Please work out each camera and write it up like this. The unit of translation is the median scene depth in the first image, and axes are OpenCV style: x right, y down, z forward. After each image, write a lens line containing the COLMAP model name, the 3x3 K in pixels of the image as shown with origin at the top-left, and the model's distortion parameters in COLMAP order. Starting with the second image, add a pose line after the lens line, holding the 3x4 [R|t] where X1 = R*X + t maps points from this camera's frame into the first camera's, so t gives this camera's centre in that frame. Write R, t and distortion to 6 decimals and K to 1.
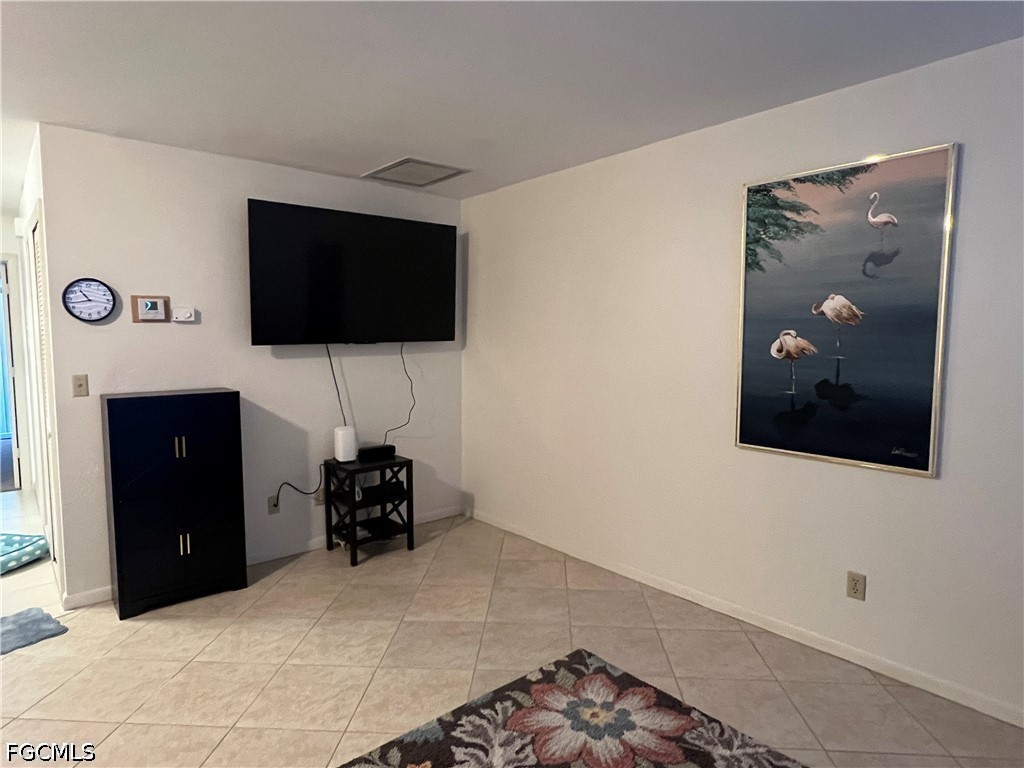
lens RADIAL K [[592.7, 0, 511.8], [0, 592.7, 383.6], [0, 0, 1]] dist [-0.004088, -0.000665]
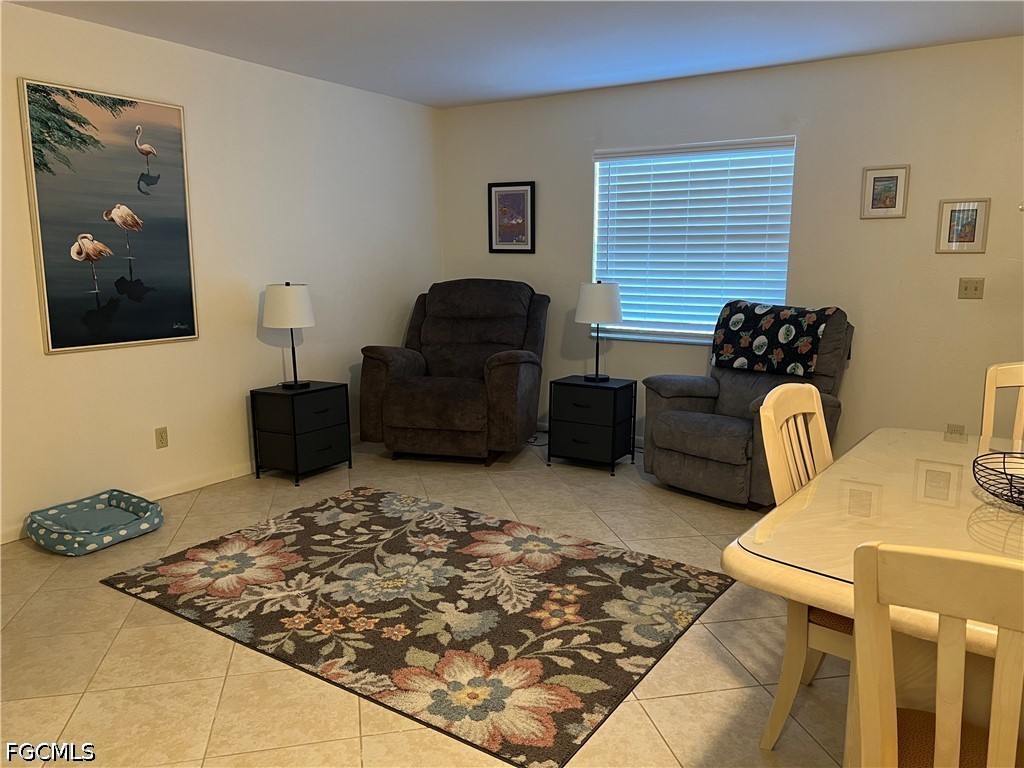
lens RADIAL K [[772.2, 0, 503.0], [0, 772.2, 390.0], [0, 0, 1]] dist [0.037380, -0.051866]
pose [[-0.265773, -0.168321, 0.949227, -1.185739], [0.079833, 0.977415, 0.195672, -0.029590], [-0.960724, 0.127784, -0.246333, 0.681786]]
